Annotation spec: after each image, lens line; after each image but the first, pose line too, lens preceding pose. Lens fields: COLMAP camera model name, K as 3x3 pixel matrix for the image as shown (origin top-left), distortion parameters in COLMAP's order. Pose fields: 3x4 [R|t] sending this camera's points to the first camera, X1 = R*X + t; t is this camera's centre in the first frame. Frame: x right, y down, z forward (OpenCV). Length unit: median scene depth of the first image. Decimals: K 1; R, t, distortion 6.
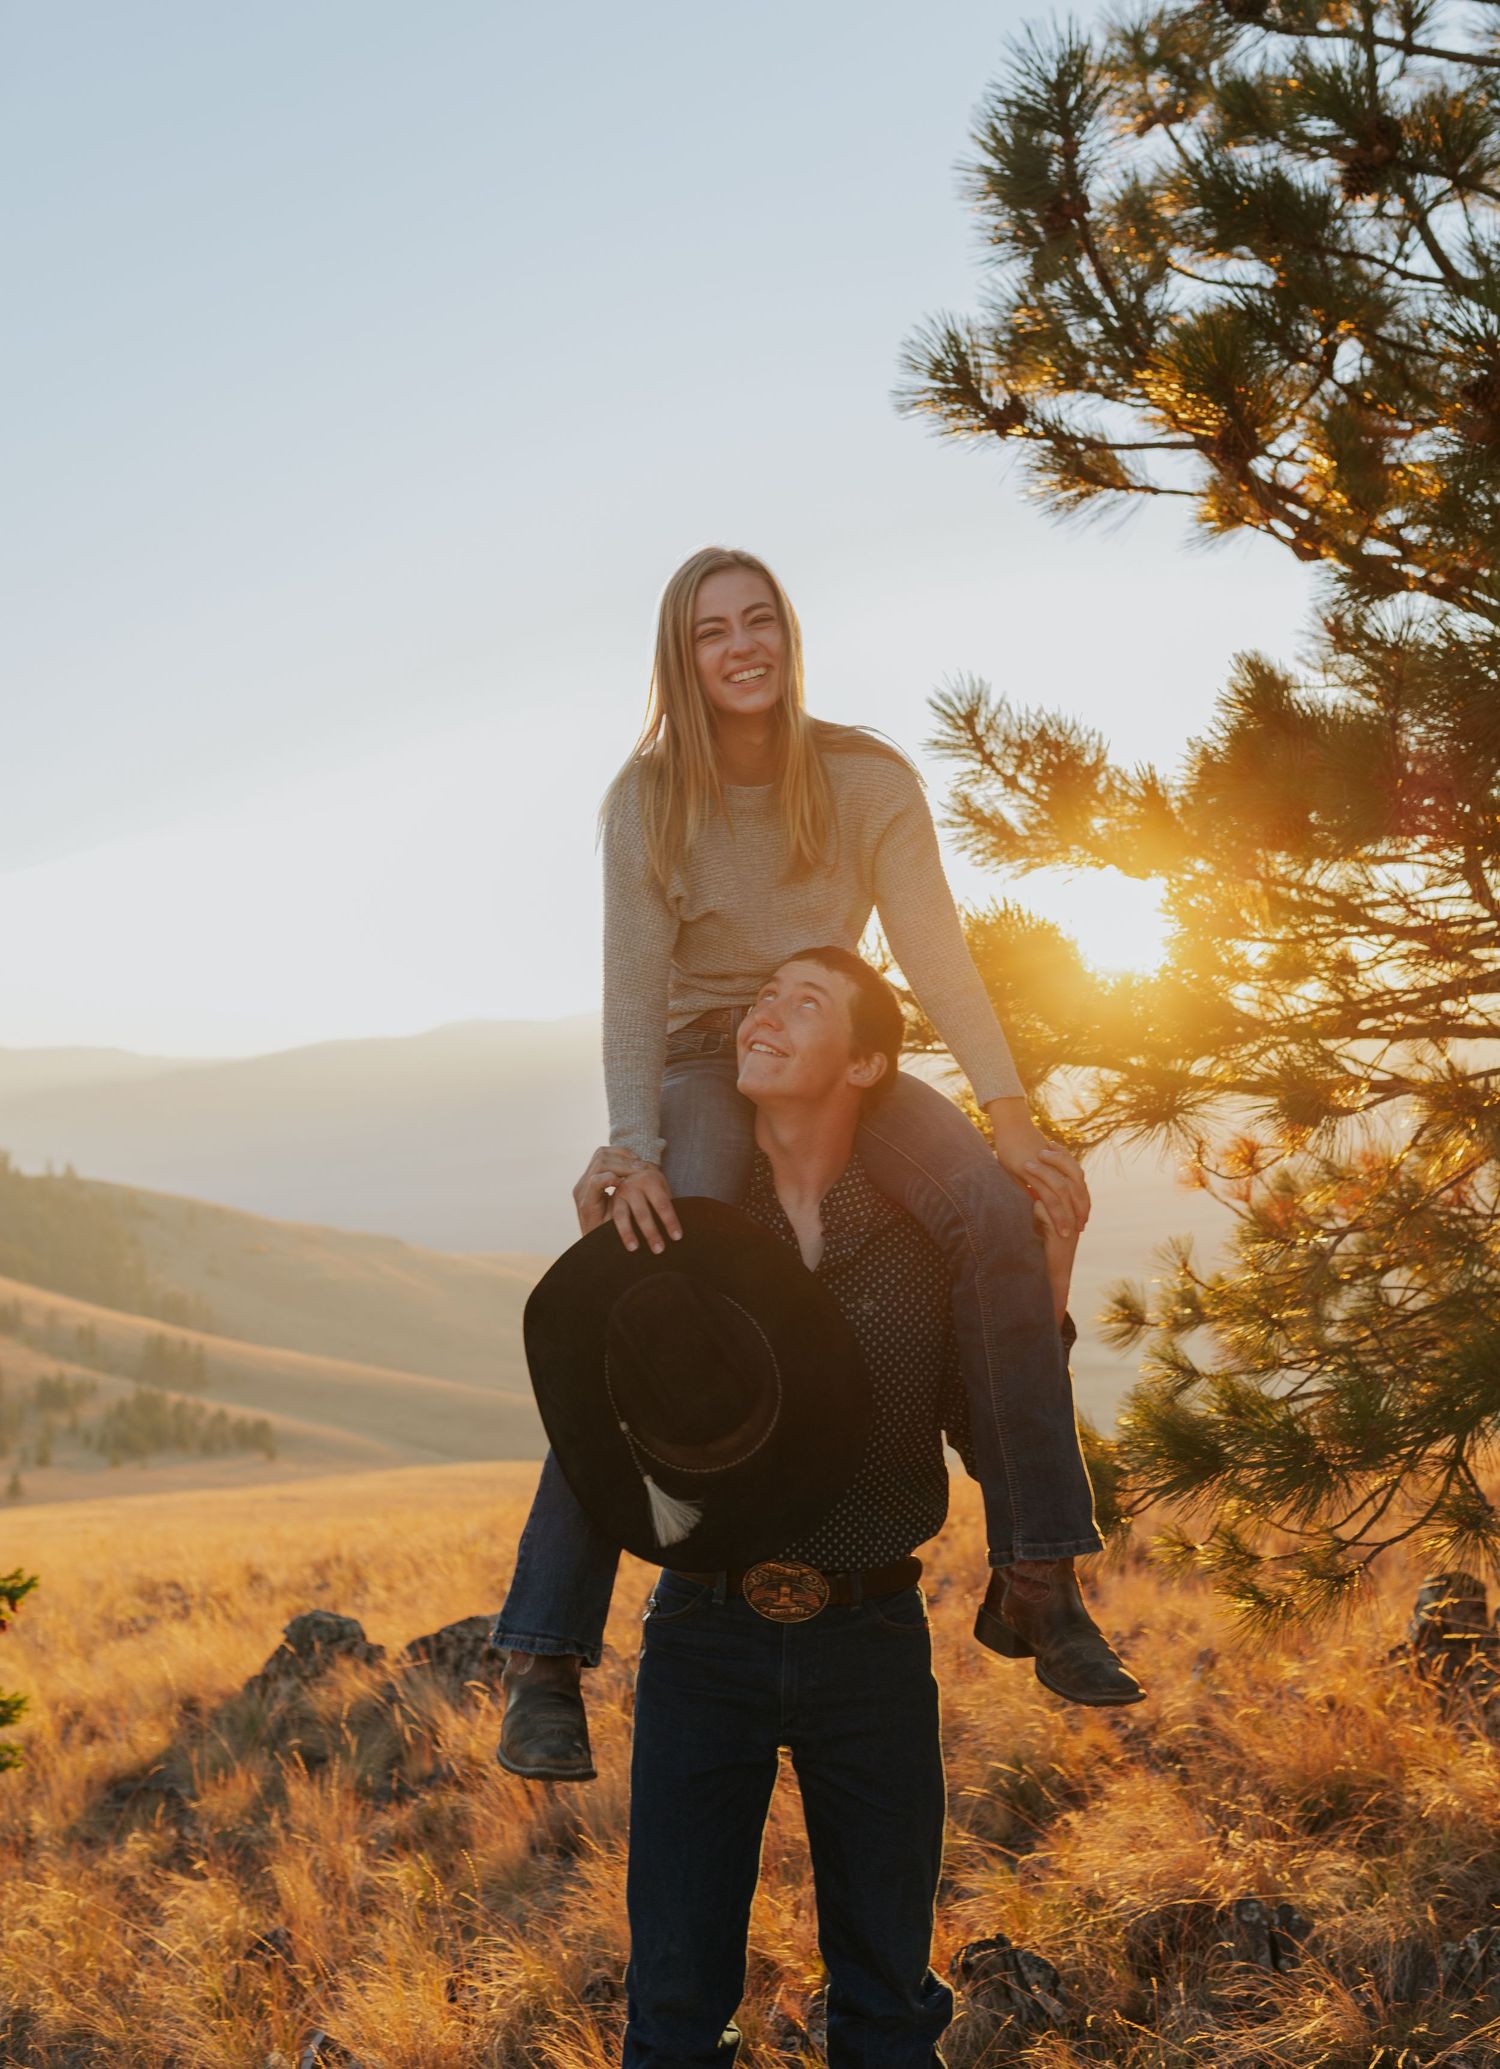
lens RADIAL K [[2014.6, 0, 777.8], [0, 2014.6, 945.5], [0, 0, 1]] dist [0.000573, 0.000000]
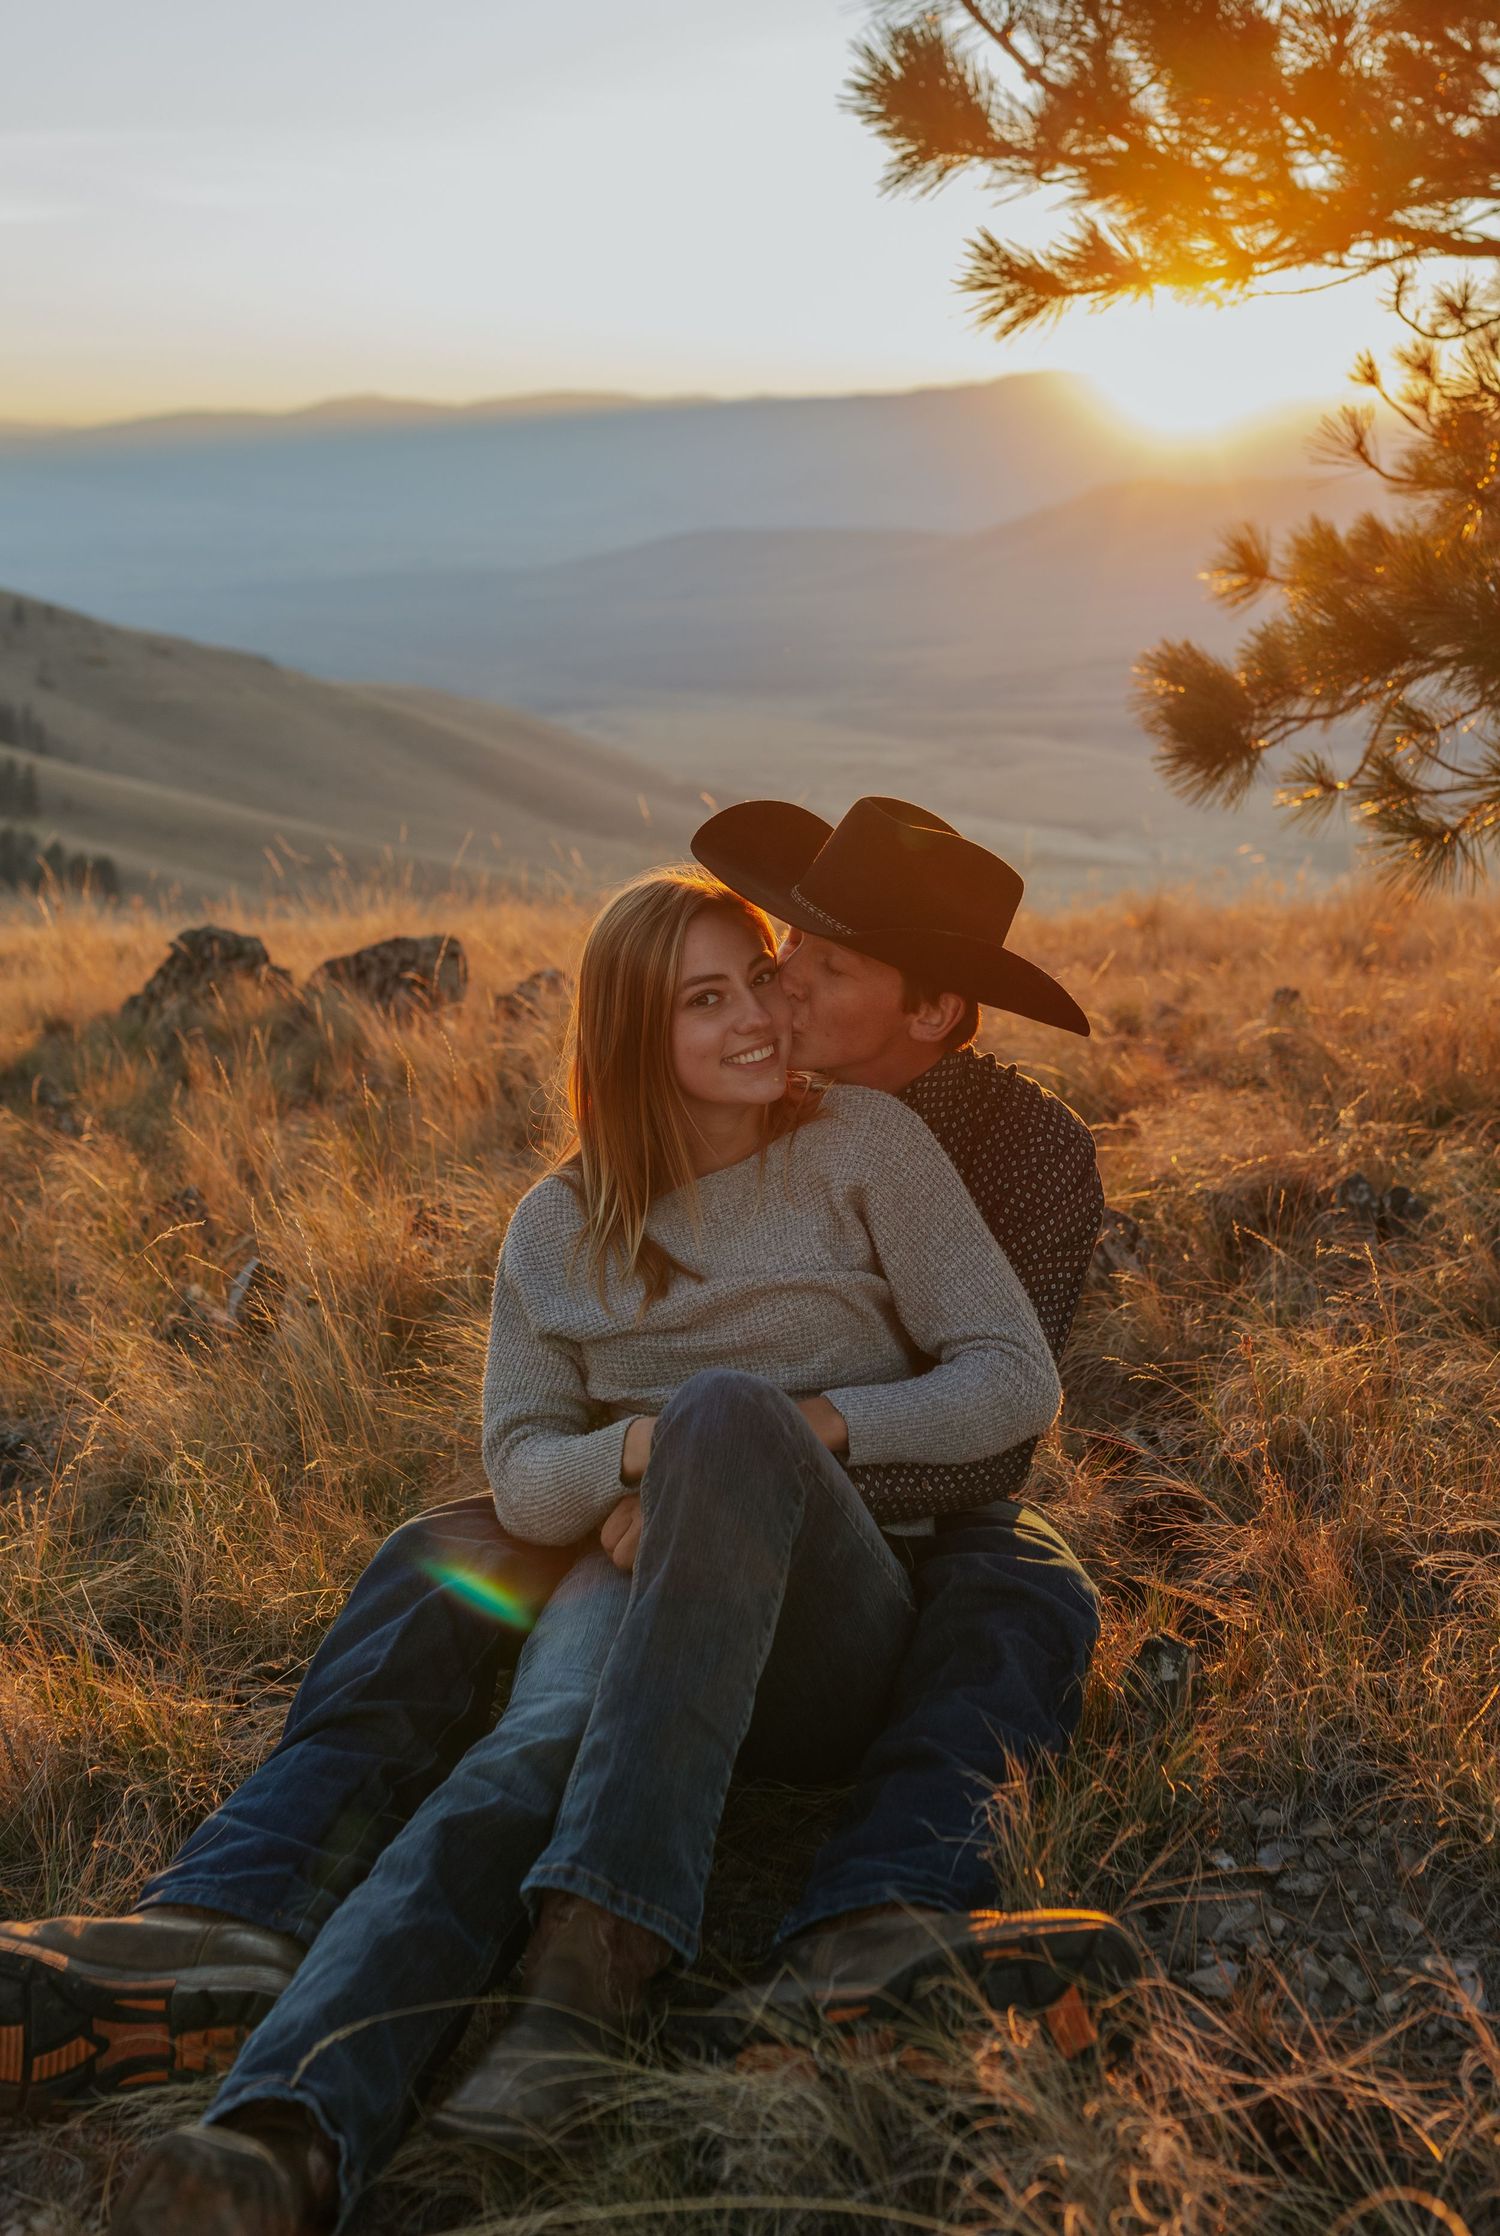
lens RADIAL K [[2232.7, 0, 748.9], [0, 2232.7, 1114.8], [0, 0, 1]] dist [-0.003043, 0.000000]
pose [[0.996545, 0.059243, 0.058210, -0.068639], [-0.071301, 0.969668, 0.233795, 0.215334], [-0.042593, -0.237138, 0.970542, 0.092069]]
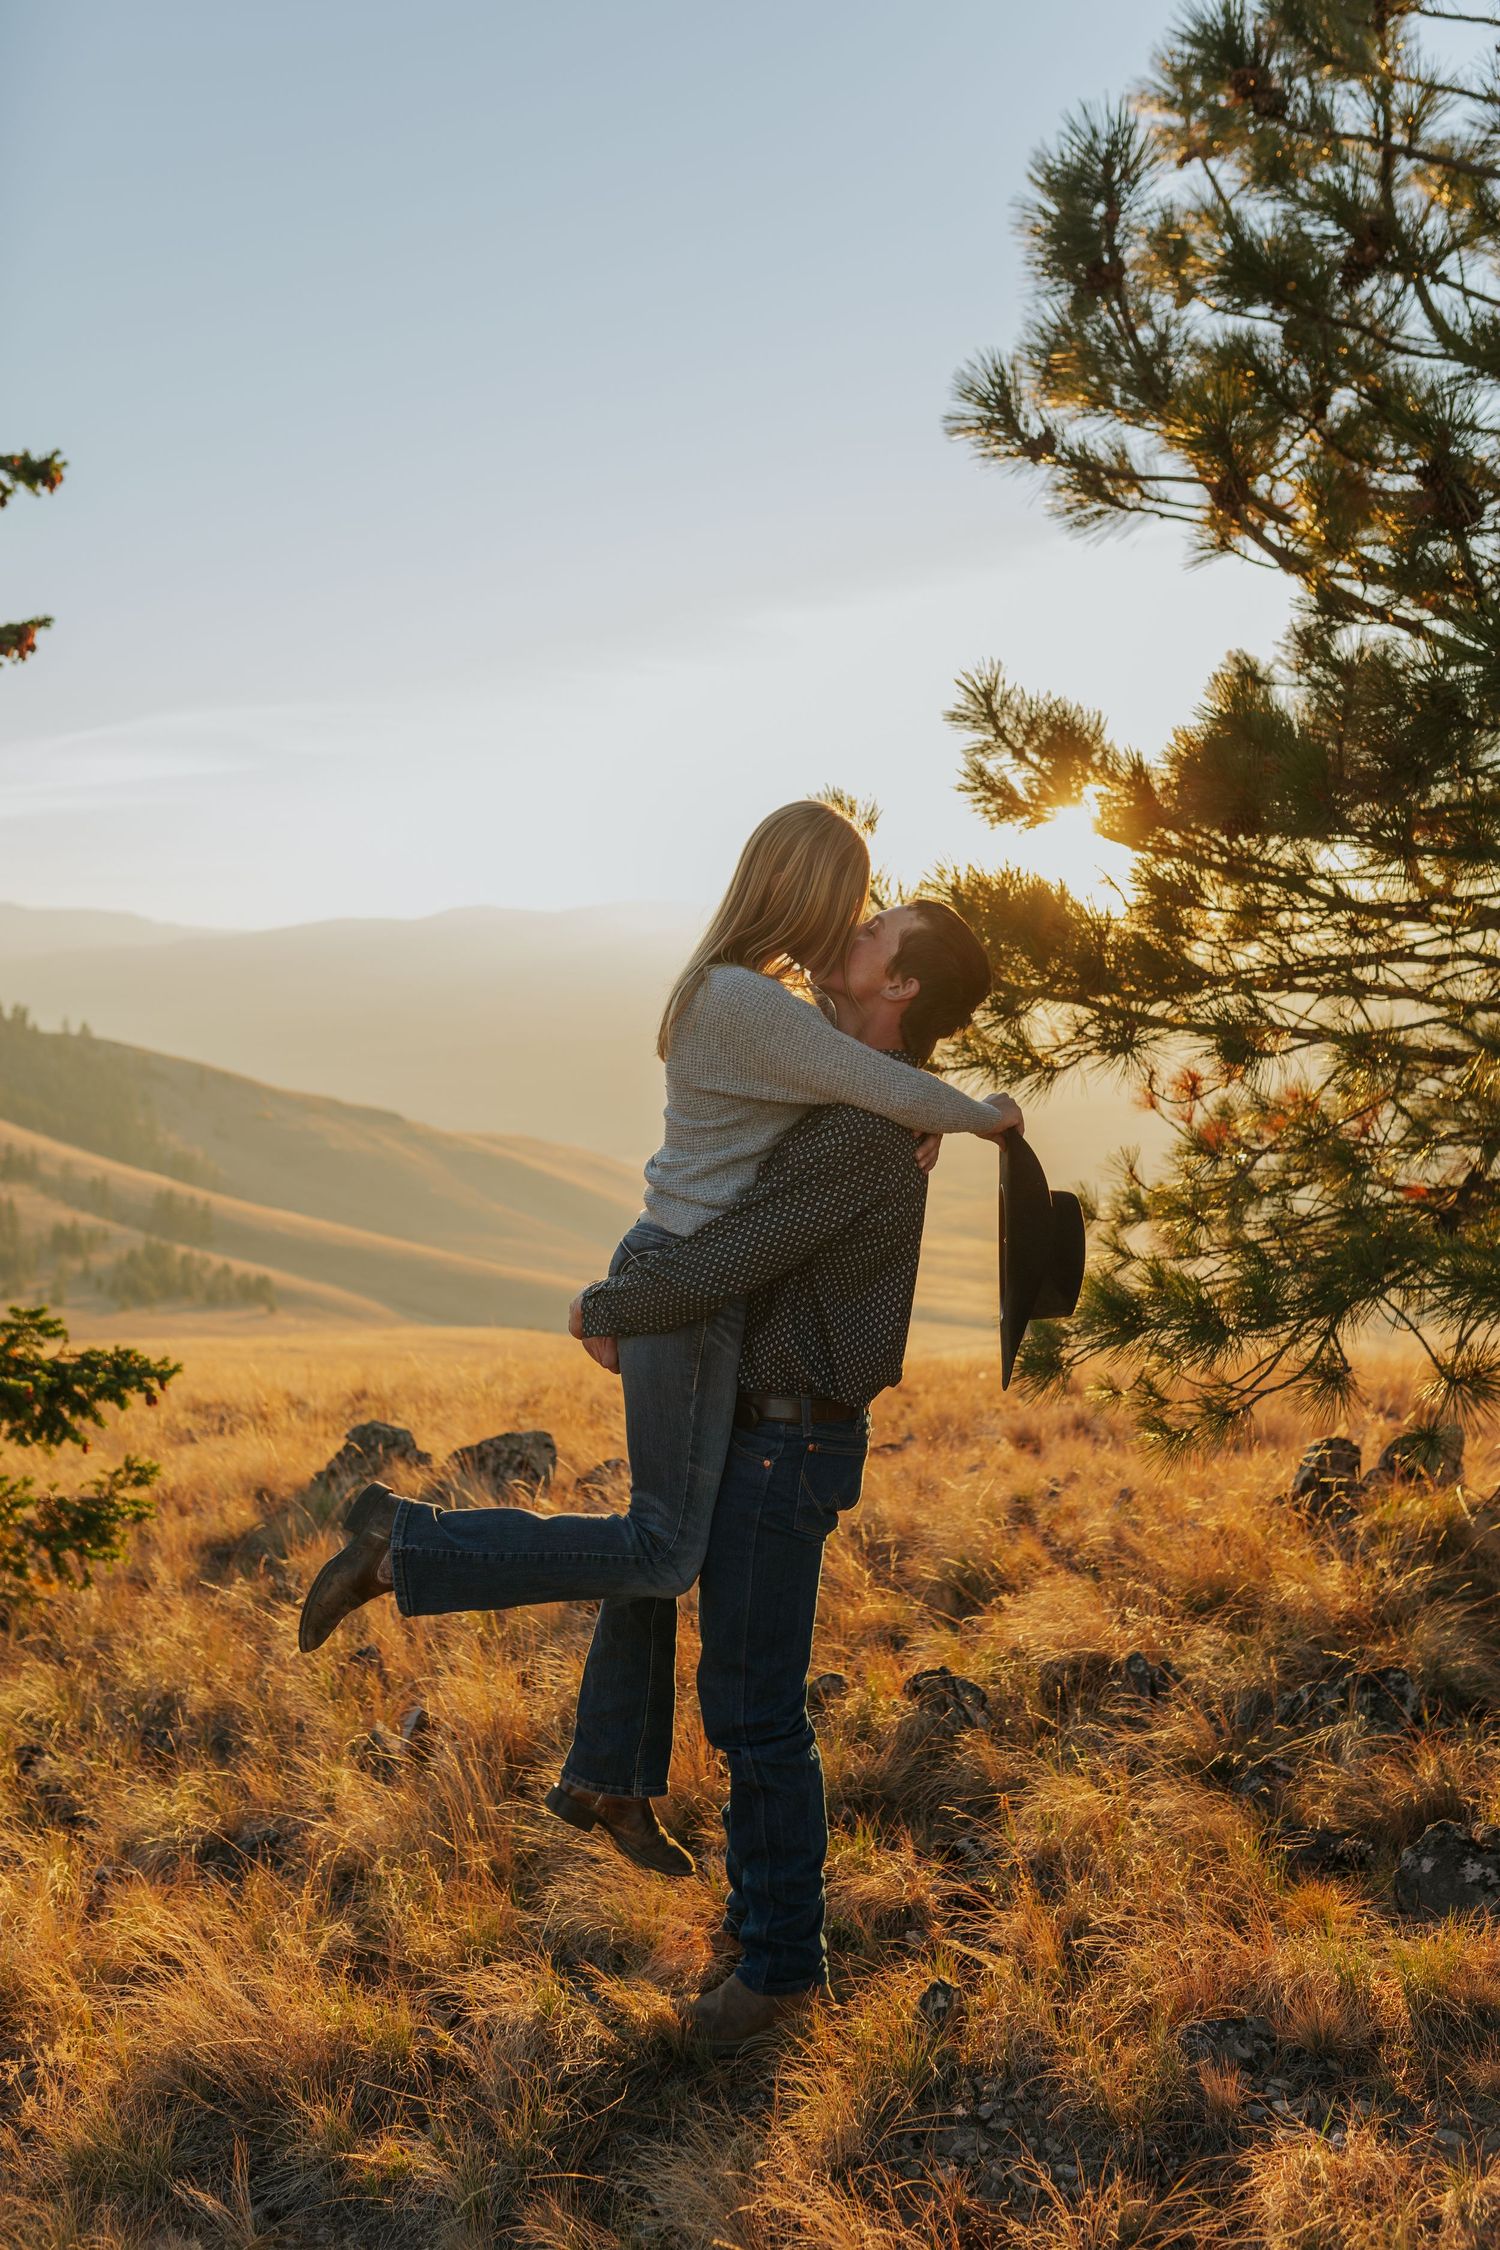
lens RADIAL K [[2246.7, 0, 727.9], [0, 2246.7, 1119.6], [0, 0, 1]] dist [-0.003043, 0.000000]
pose [[0.998251, 0.059077, 0.002199, -0.045198], [-0.058835, 0.989138, 0.134698, -0.039356], [0.005783, -0.134592, 0.990884, -0.334055]]
